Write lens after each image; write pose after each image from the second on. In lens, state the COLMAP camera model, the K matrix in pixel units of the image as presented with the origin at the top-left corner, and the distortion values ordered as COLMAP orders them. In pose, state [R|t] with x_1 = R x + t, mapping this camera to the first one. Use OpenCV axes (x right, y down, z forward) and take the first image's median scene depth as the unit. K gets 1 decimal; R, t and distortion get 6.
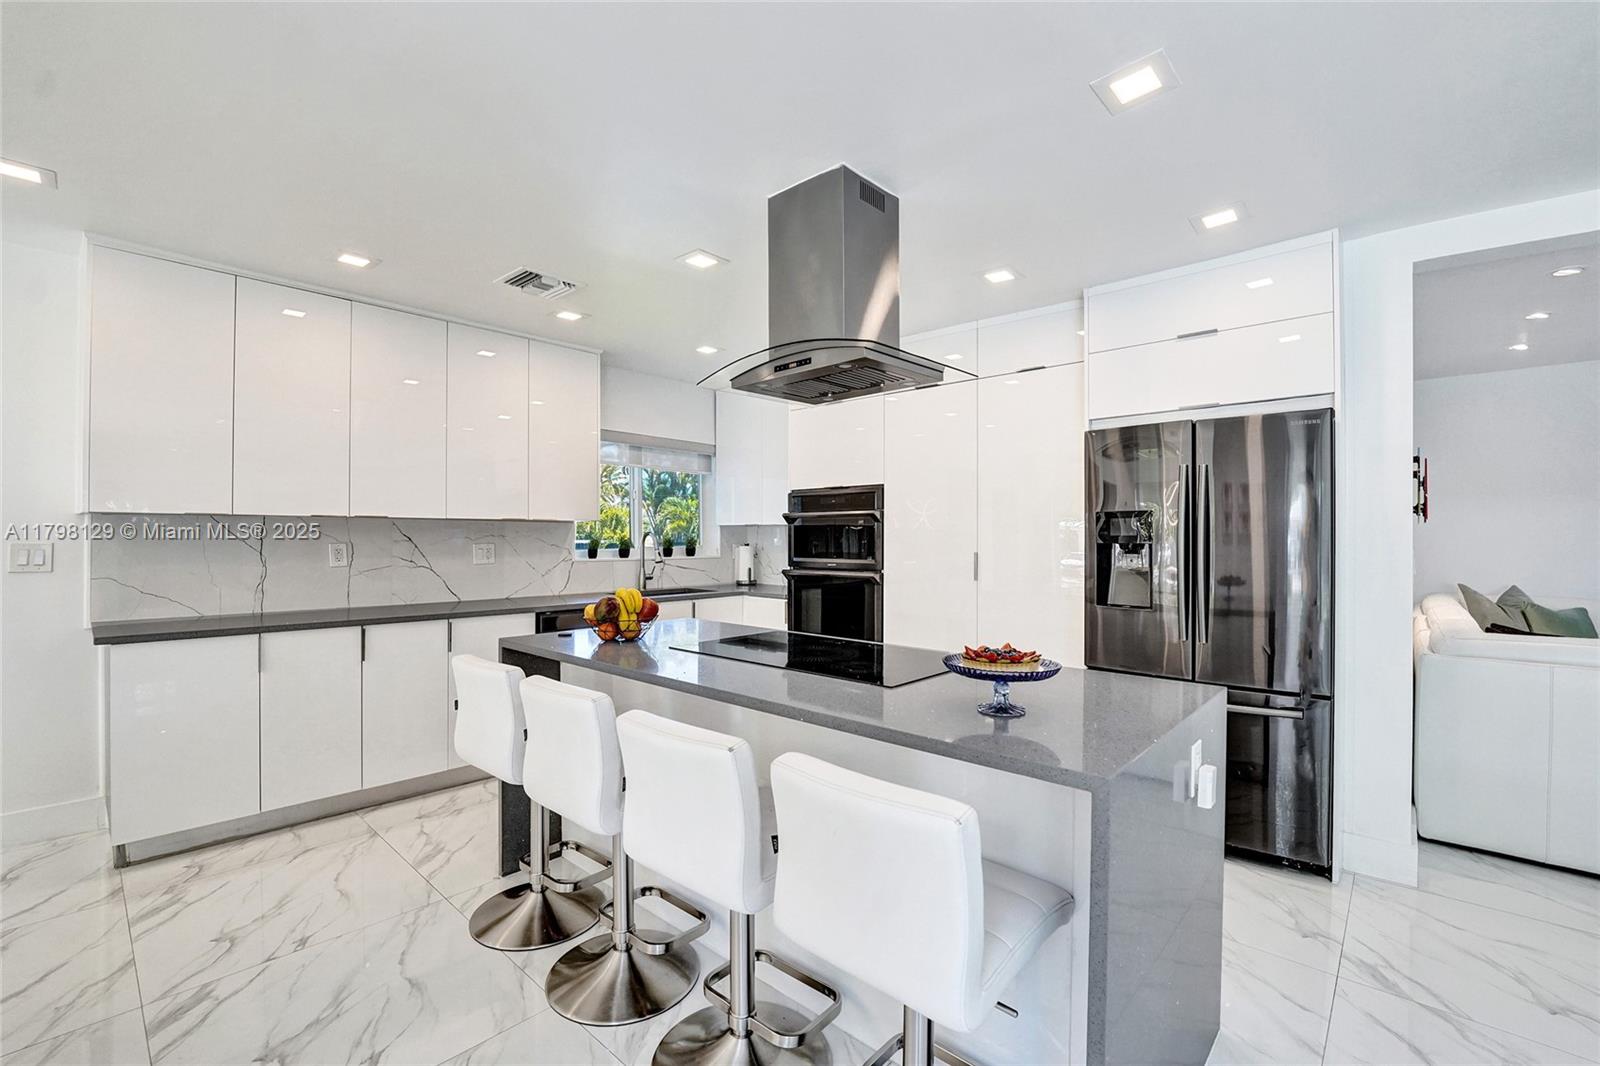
lens RADIAL K [[679.4, 0, 800.0], [0, 679.4, 533.0], [0, 0, 1]] dist [-0.022912, 0.000224]
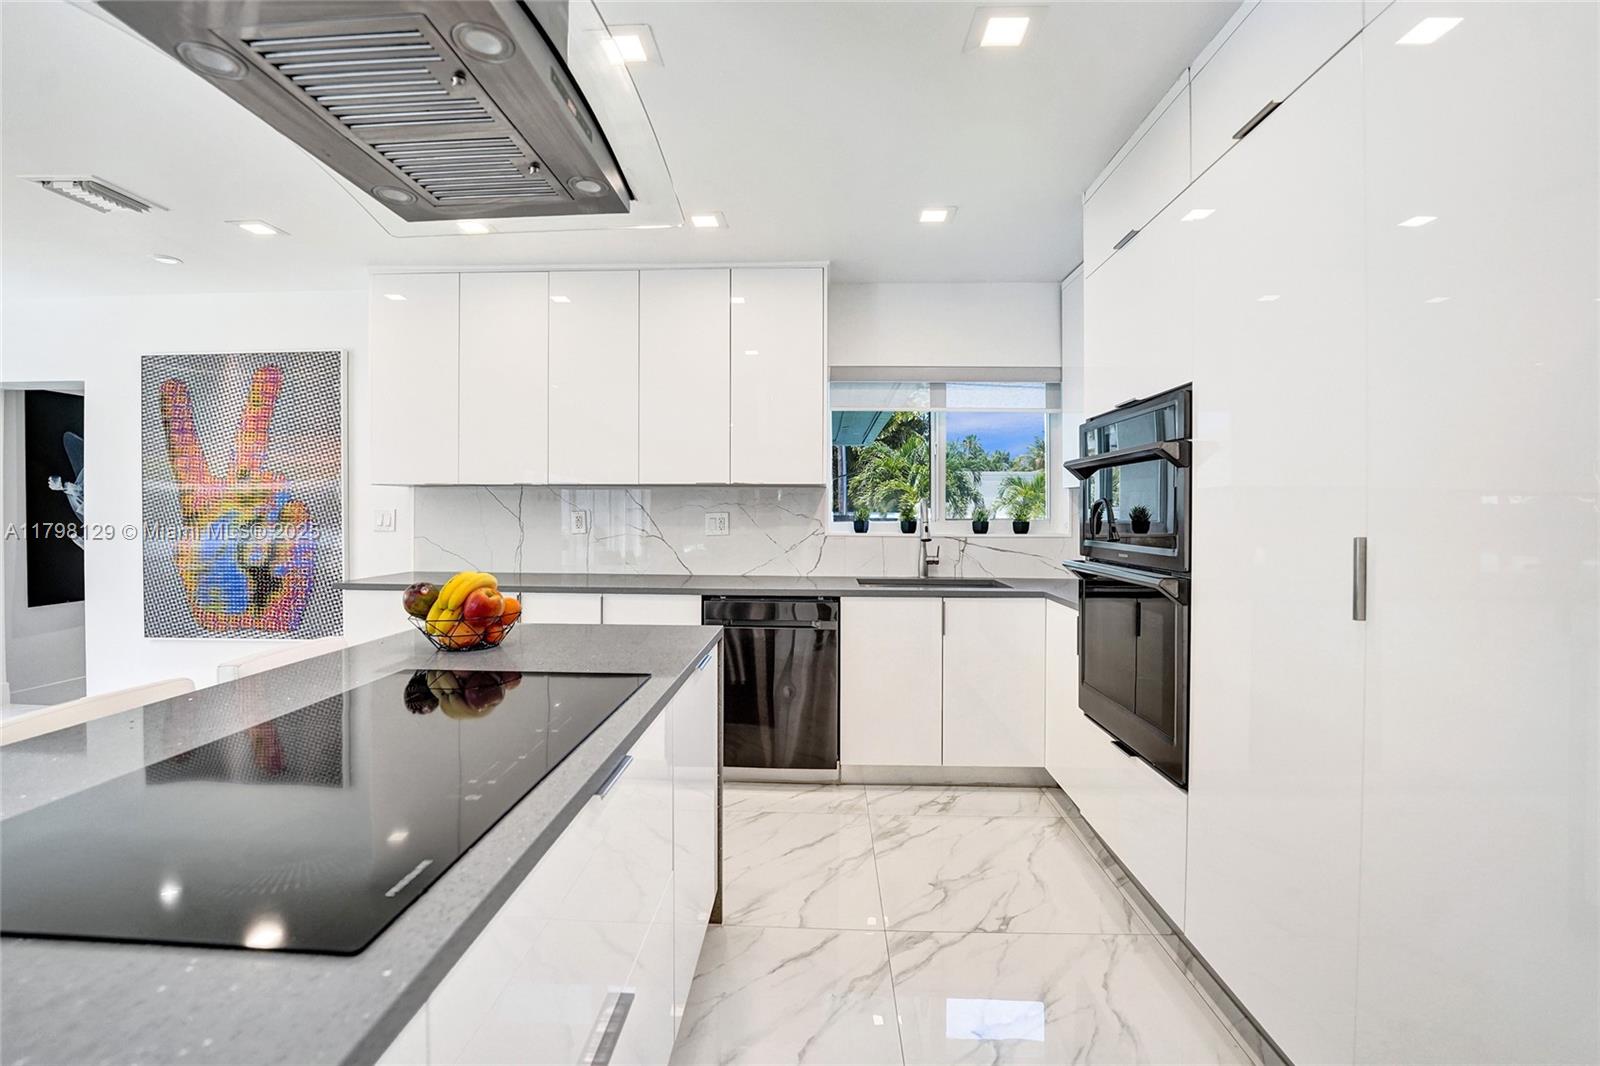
lens RADIAL K [[689.5, 0, 795.8], [0, 689.5, 512.5], [0, 0, 1]] dist [-0.031491, -0.000477]
pose [[0.648706, 0.001144, -0.761039, 0.411446], [0.002387, 0.999991, 0.003538, 0.017281], [0.761036, -0.004111, 0.648697, 0.694965]]
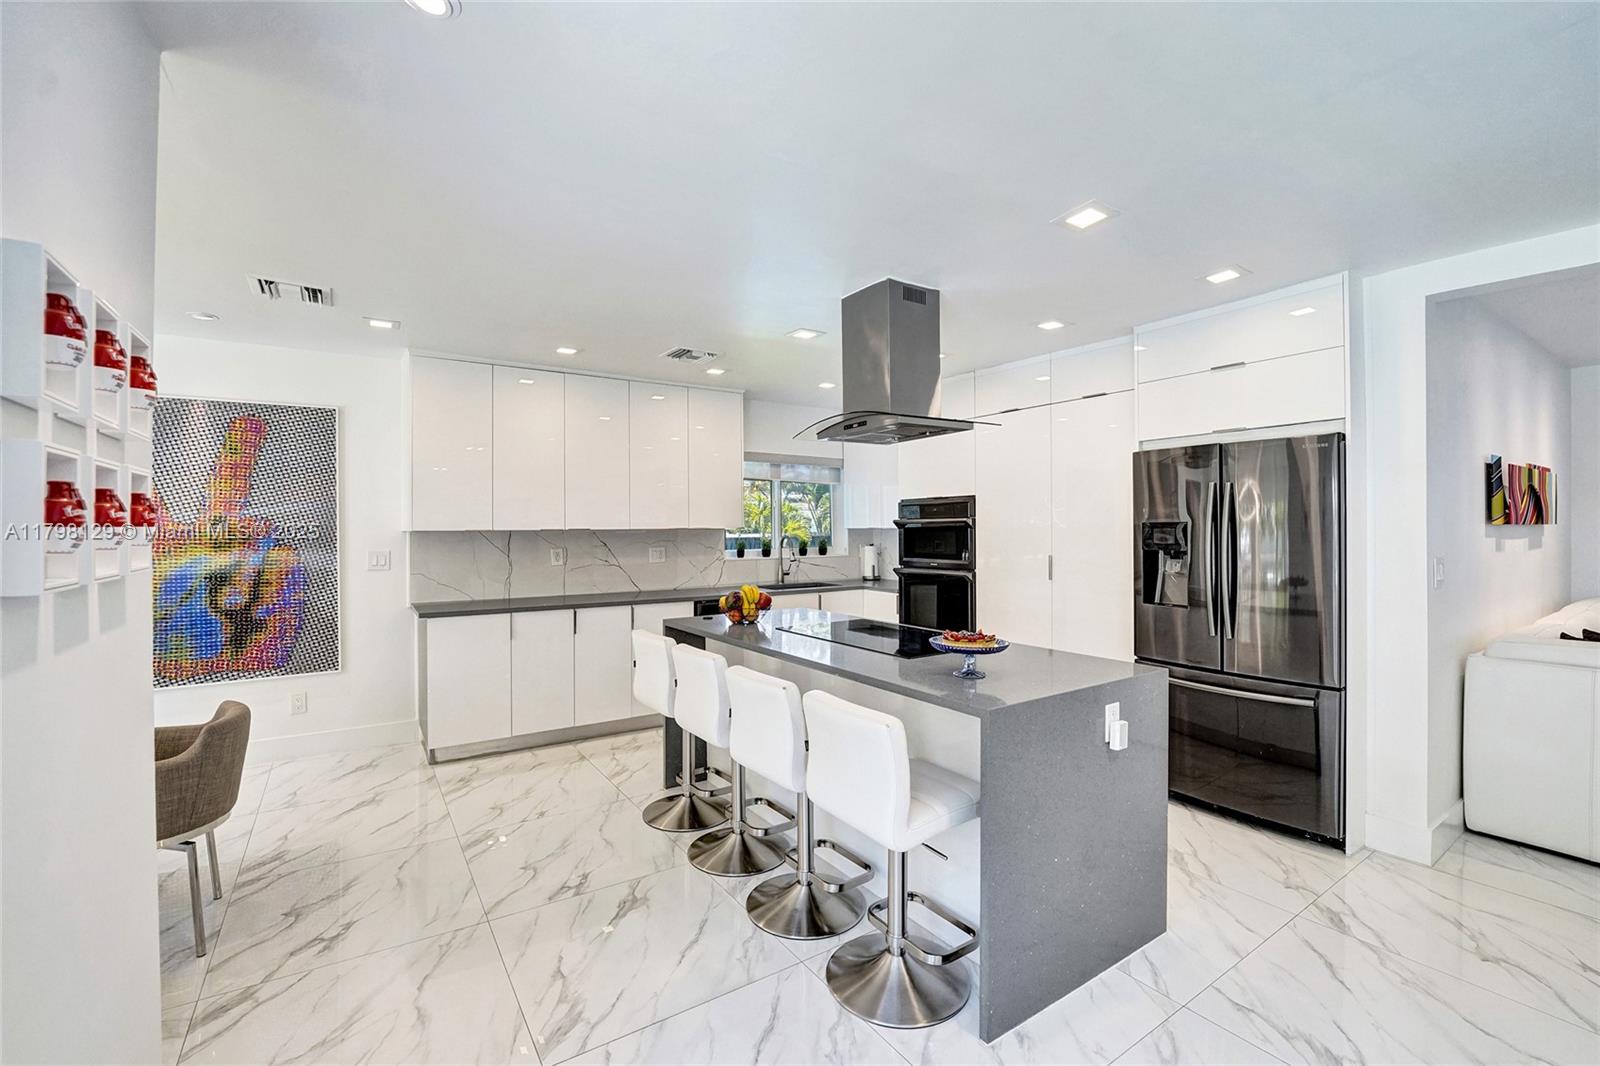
lens RADIAL K [[675.6, 0, 798.3], [0, 675.6, 522.3], [0, 0, 1]] dist [-0.018341, -0.000061]
pose [[0.970090, -0.010377, -0.242524, 0.150542], [0.009724, 0.999945, -0.003889, -0.033632], [0.242551, 0.001414, 0.970138, -0.260383]]
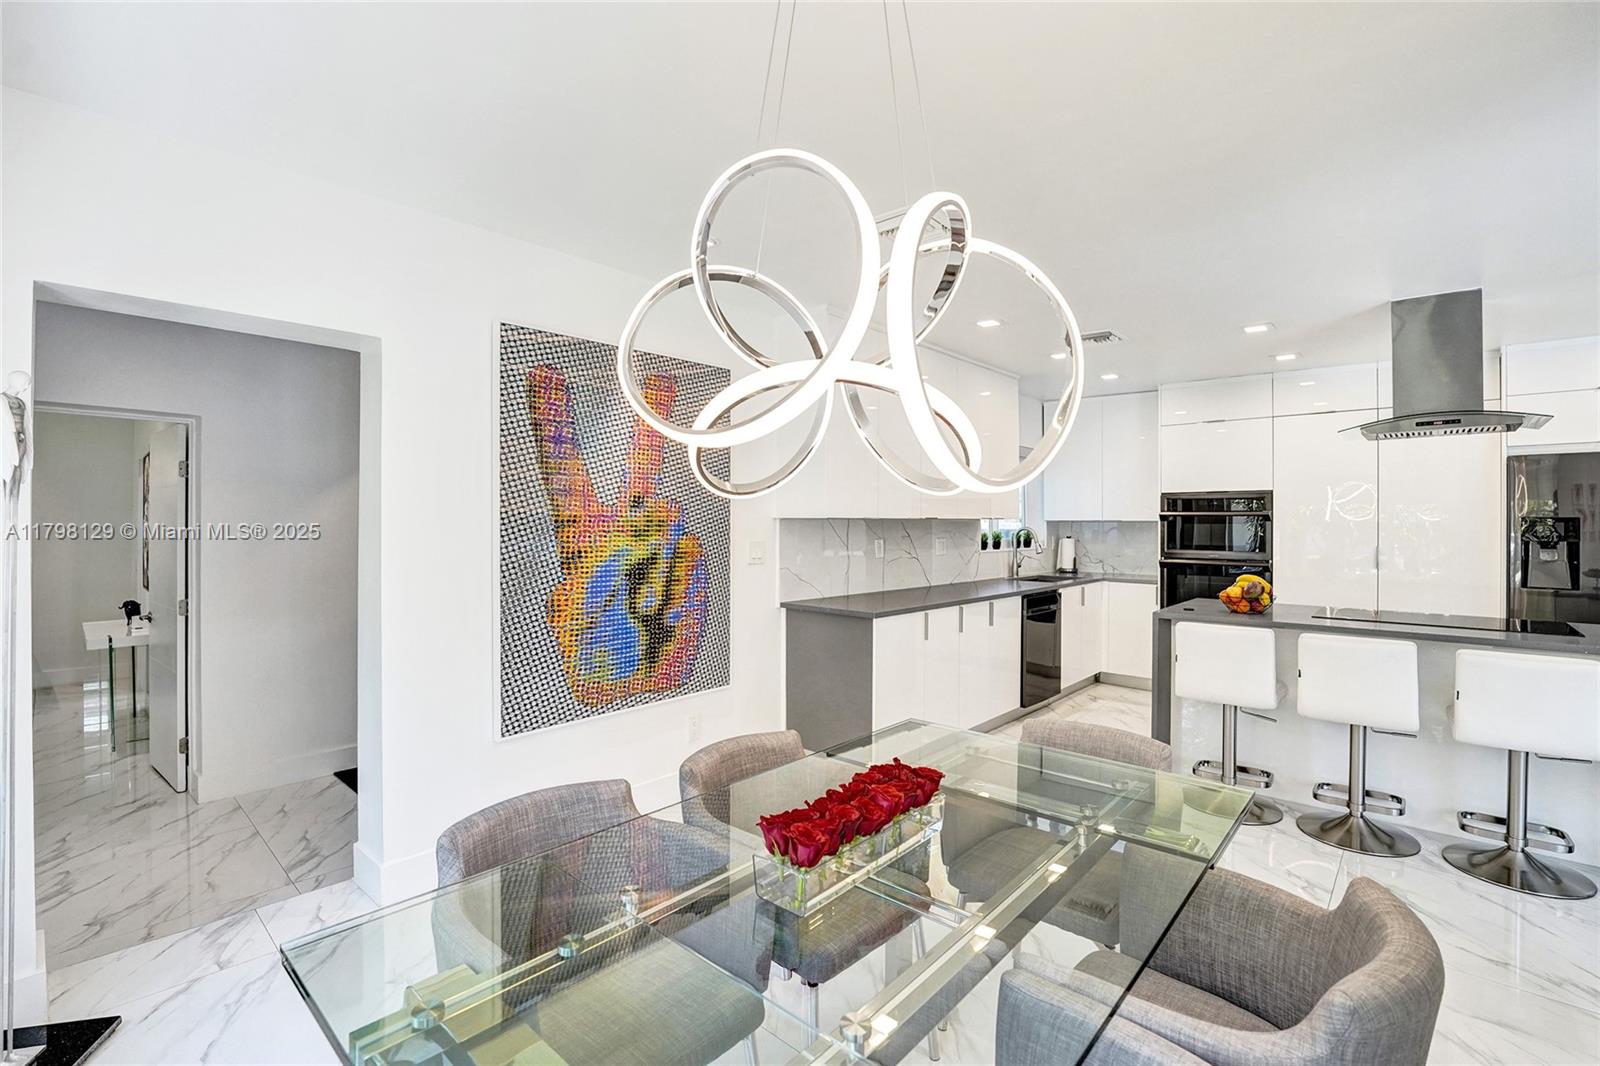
lens RADIAL K [[689.5, 0, 795.8], [0, 689.5, 512.5], [0, 0, 1]] dist [-0.031491, -0.000477]
pose [[0.999964, 0.001681, -0.008377, -1.013795], [-0.001746, 0.999968, -0.007842, -0.029185], [0.008363, 0.007856, 0.999934, -0.331728]]
